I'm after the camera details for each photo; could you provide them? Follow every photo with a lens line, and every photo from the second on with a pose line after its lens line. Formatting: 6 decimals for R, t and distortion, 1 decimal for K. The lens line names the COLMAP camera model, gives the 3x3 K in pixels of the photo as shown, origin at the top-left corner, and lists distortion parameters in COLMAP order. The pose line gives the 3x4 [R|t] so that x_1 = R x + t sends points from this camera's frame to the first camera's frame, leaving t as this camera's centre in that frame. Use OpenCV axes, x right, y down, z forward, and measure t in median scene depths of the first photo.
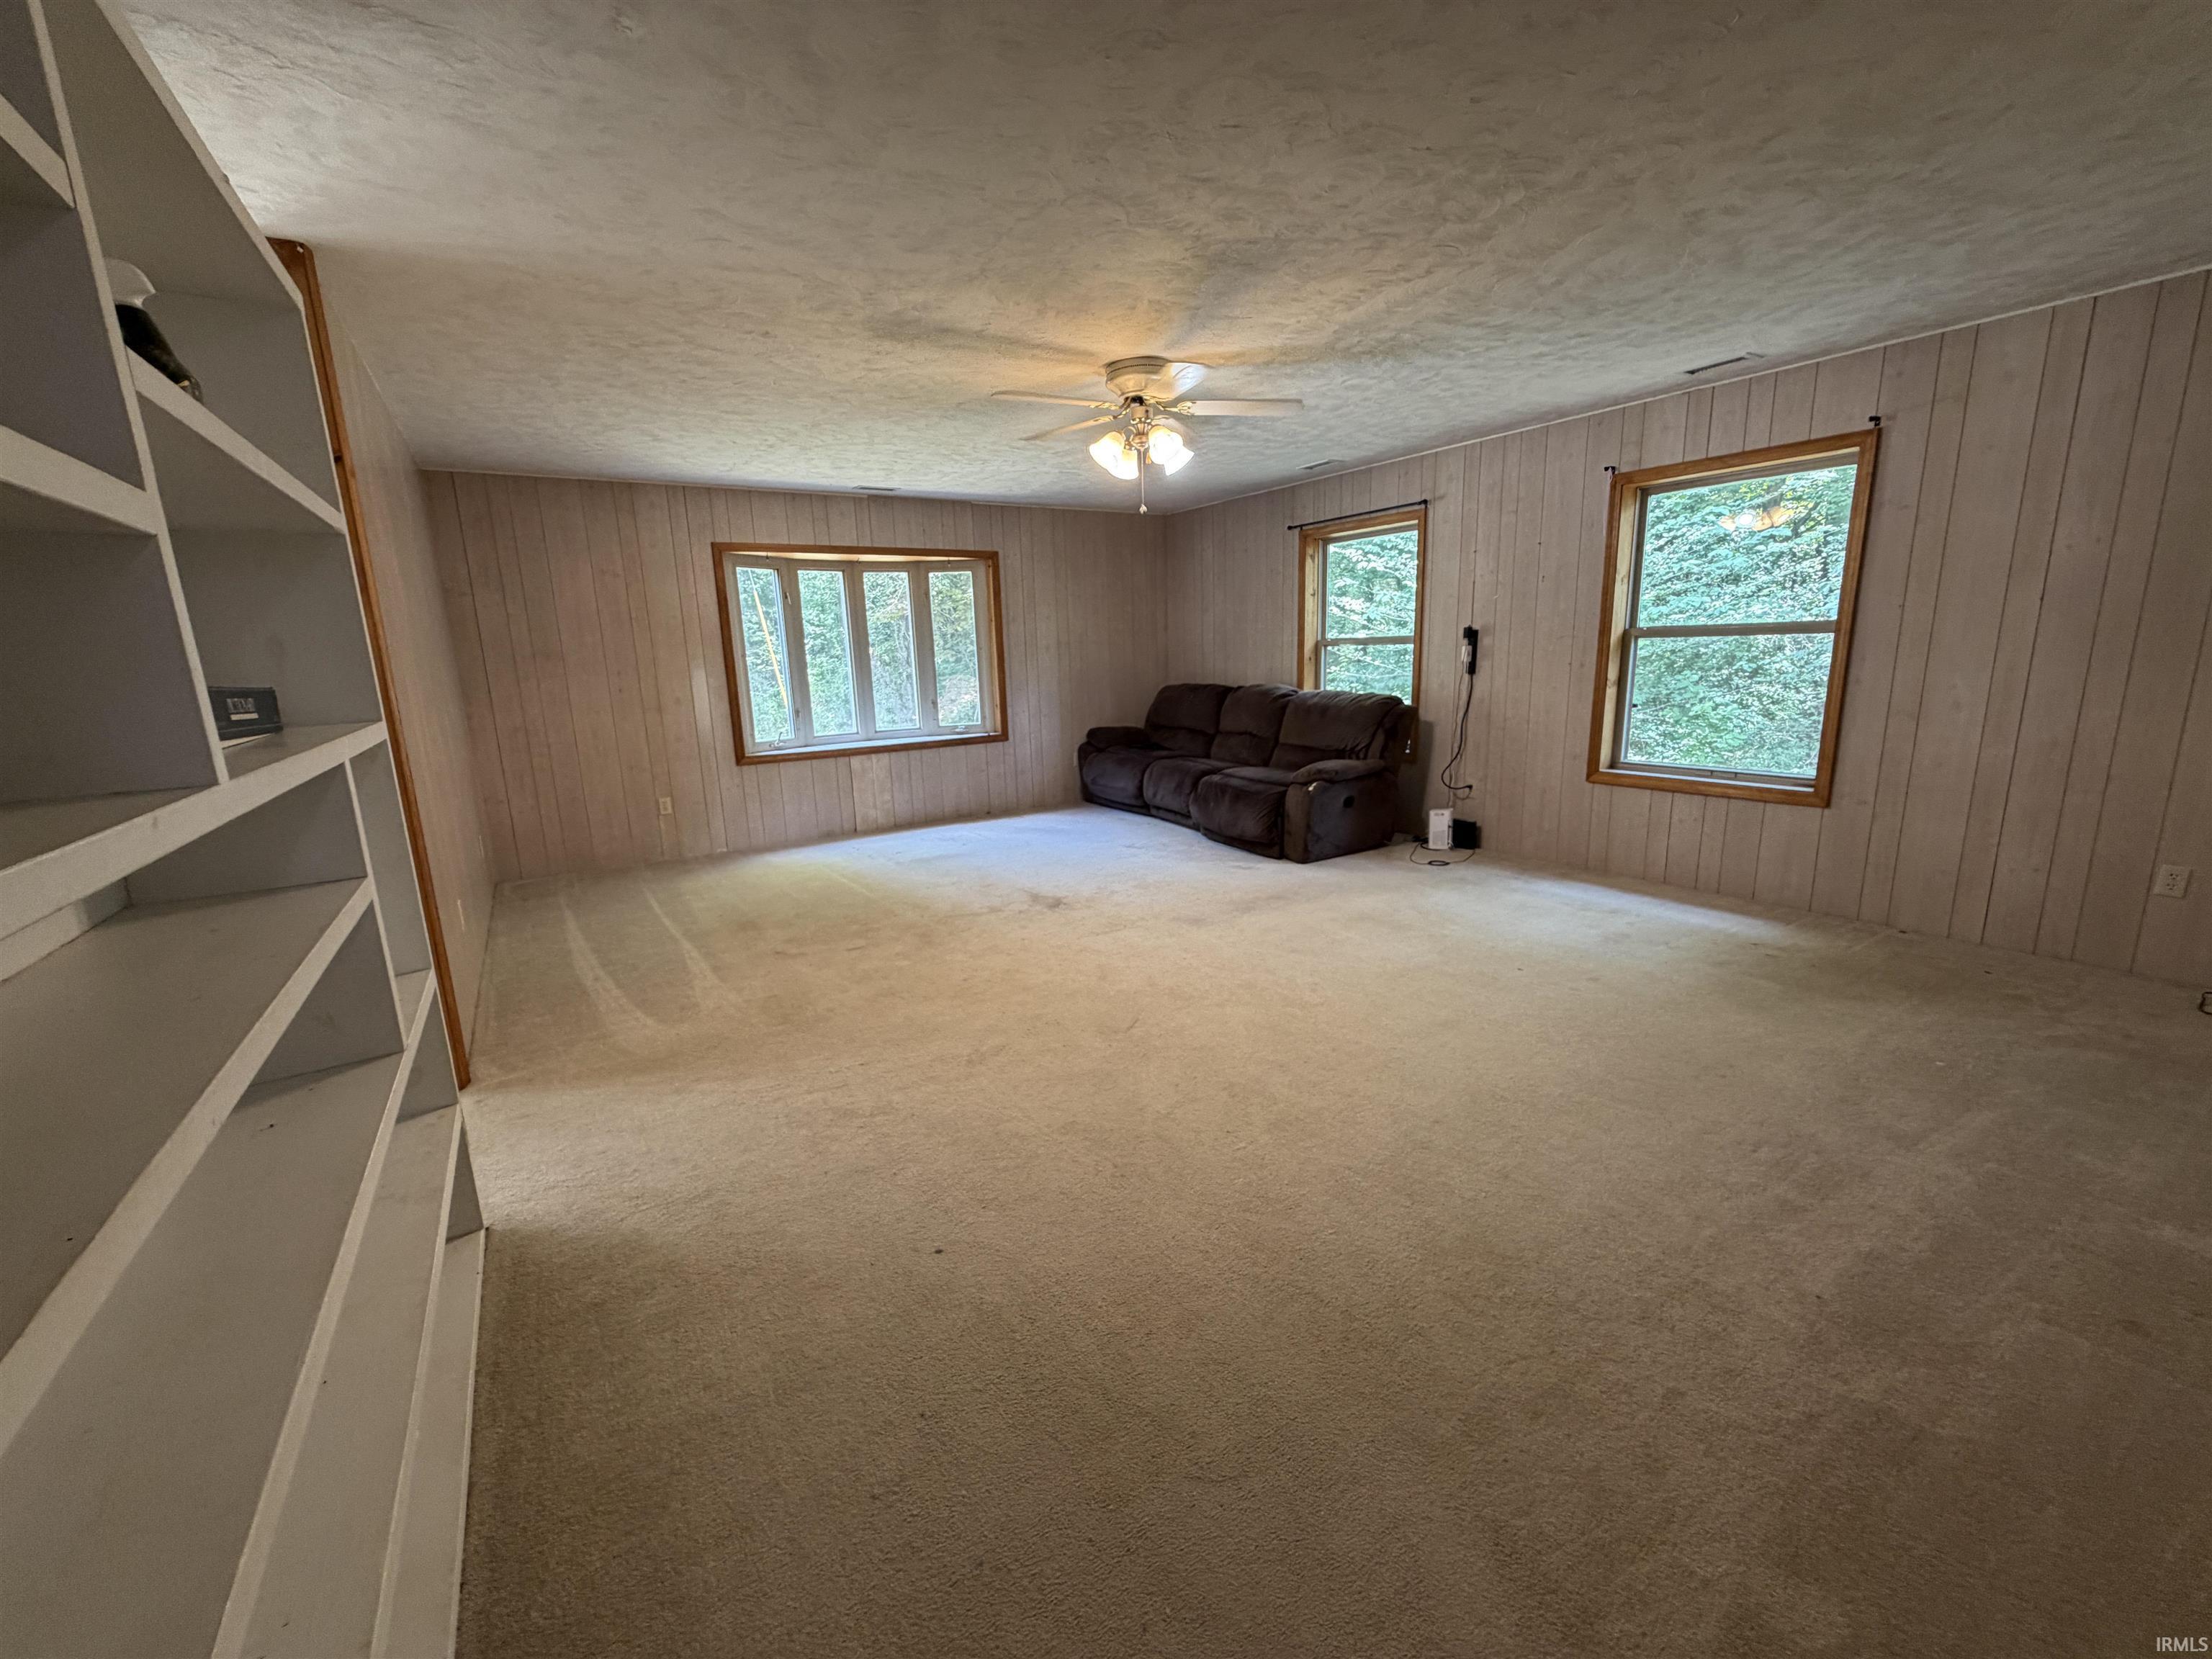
lens RADIAL K [[881.3, 0, 1095.7], [0, 881.3, 824.9], [0, 0, 1]] dist [0.000424, -0.000067]
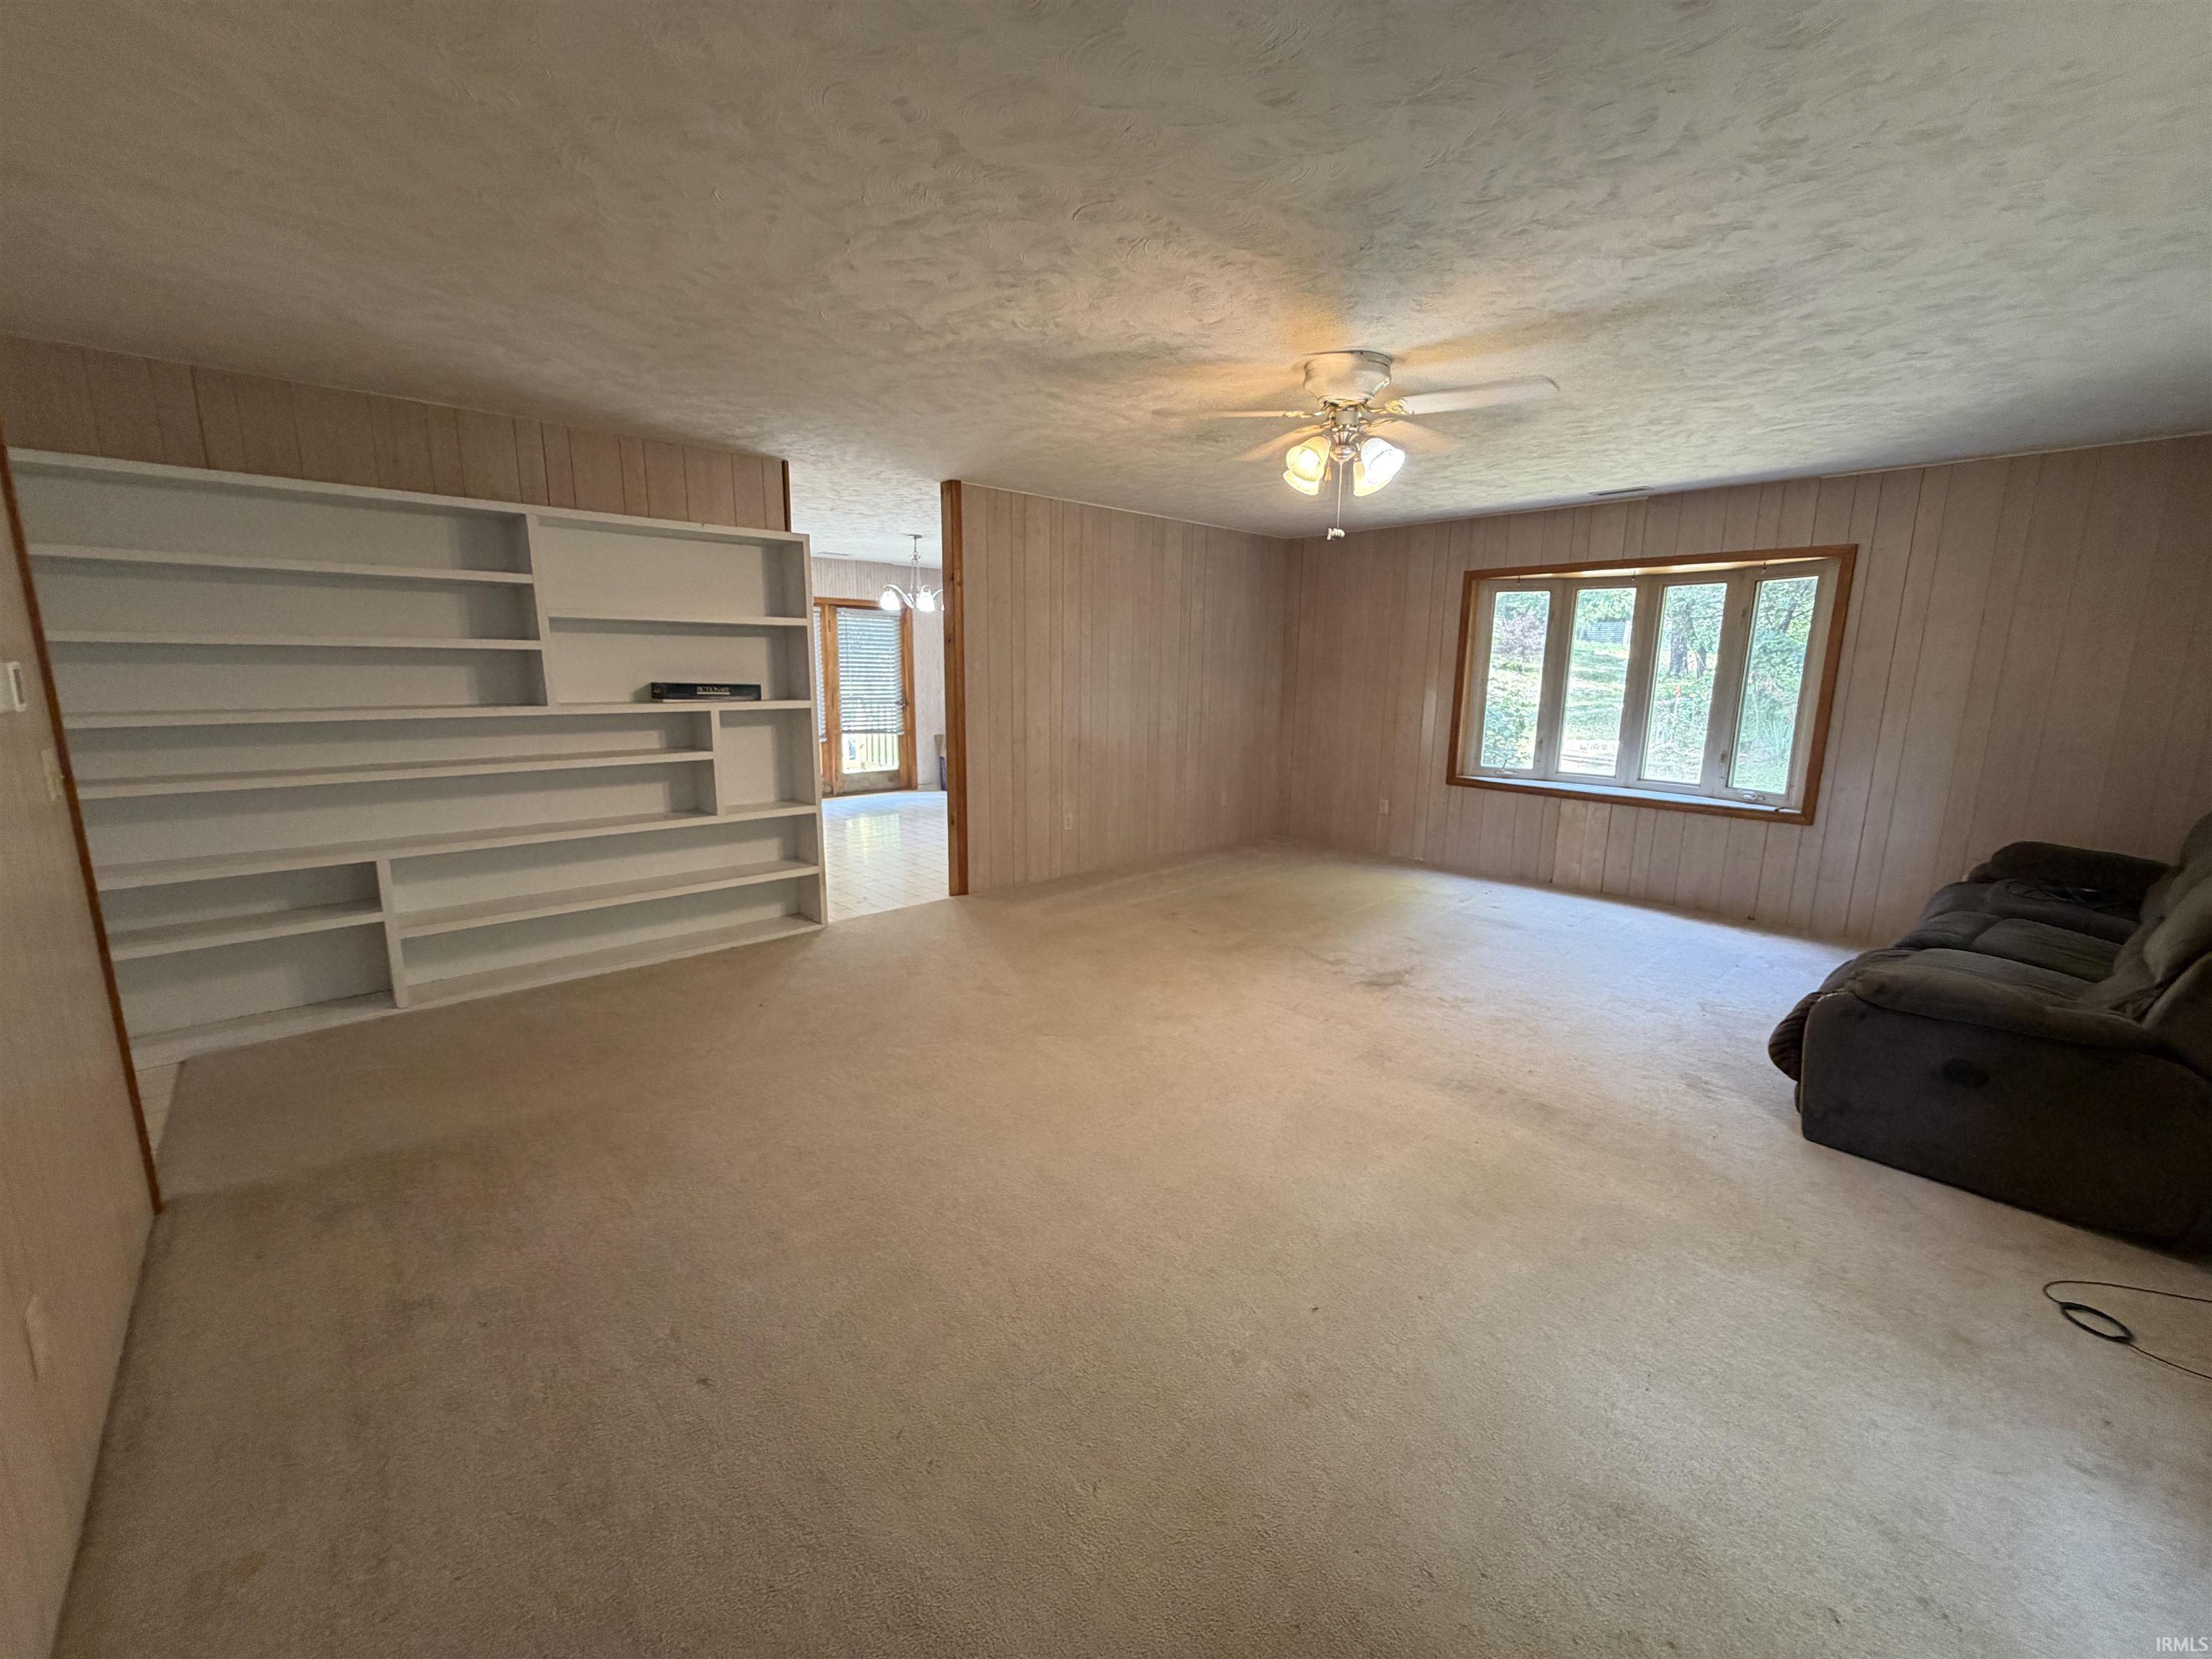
lens RADIAL K [[881.5, 0, 1101.8], [0, 881.5, 826.5], [0, 0, 1]] dist [0.000268, 0.000262]
pose [[0.176313, 0.214886, -0.960592, 0.643591], [-0.214148, 0.960880, 0.175644, -0.139123], [0.960757, 0.174740, 0.215433, 0.479209]]
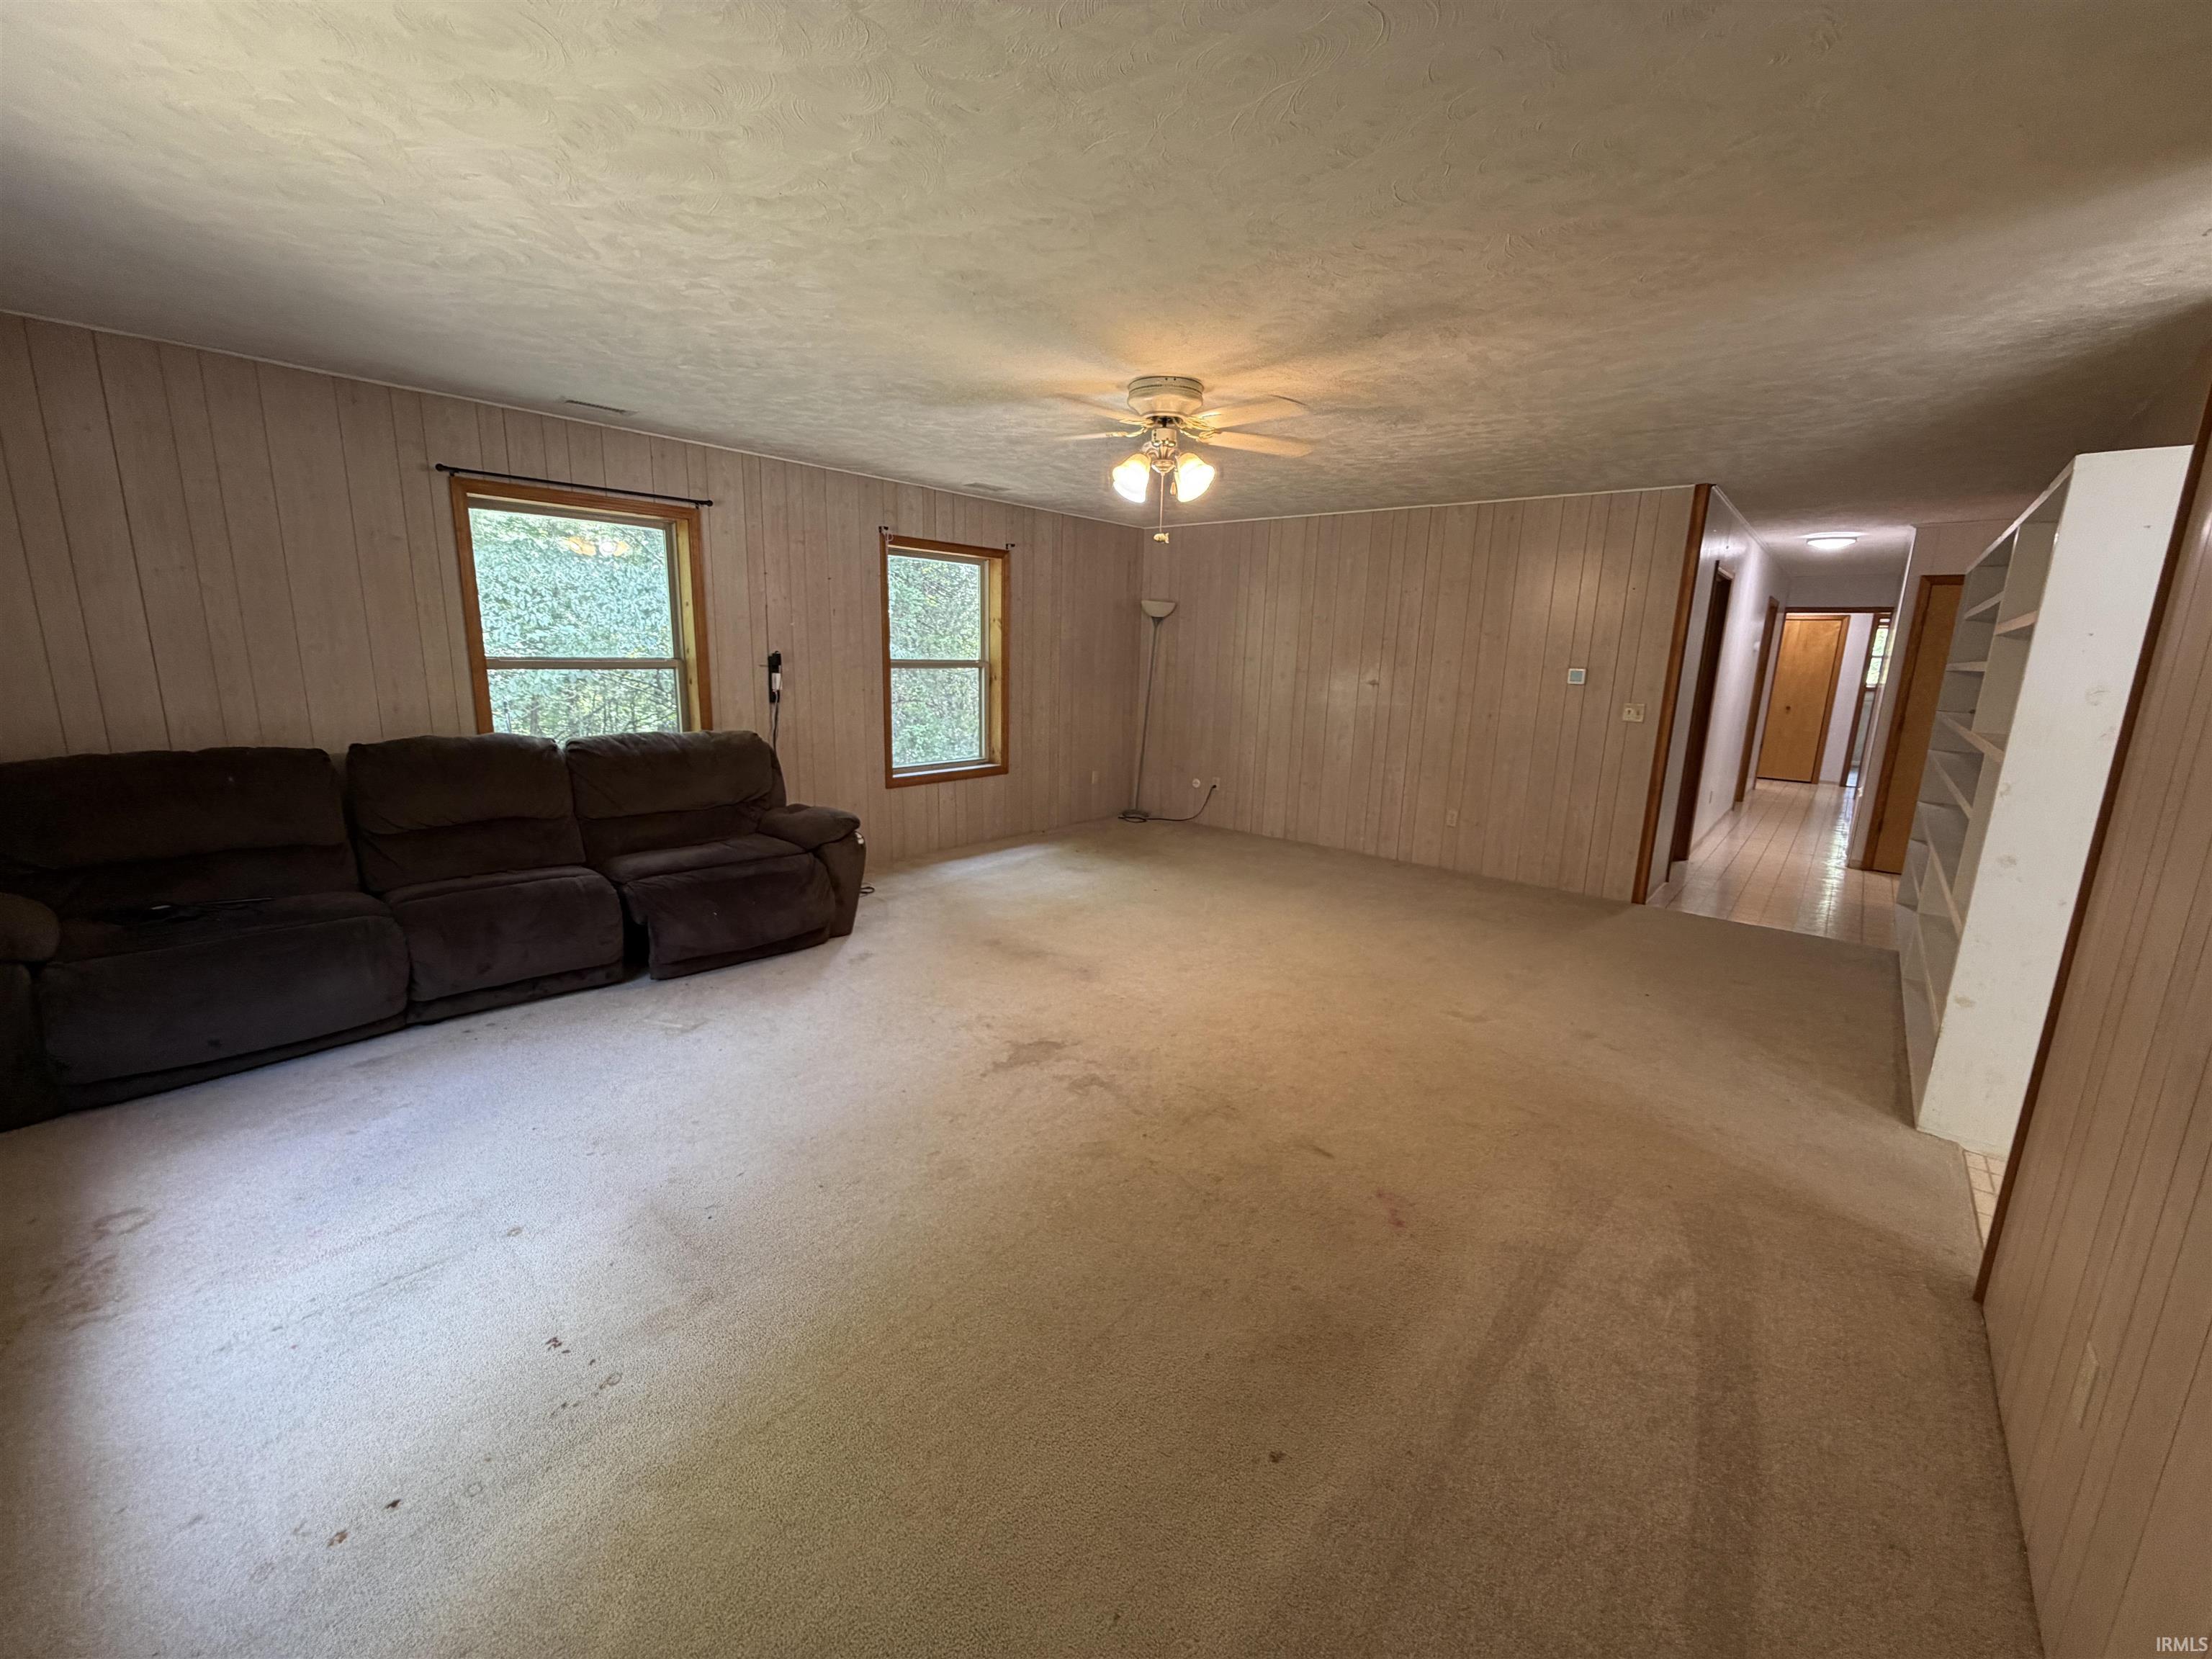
lens RADIAL K [[881.5, 0, 1101.8], [0, 881.5, 826.5], [0, 0, 1]] dist [0.000268, 0.000262]
pose [[-0.294210, -0.166480, 0.941130, -0.631613], [0.172795, 0.959219, 0.223698, -0.207930], [-0.939991, 0.228437, -0.253445, 1.002260]]
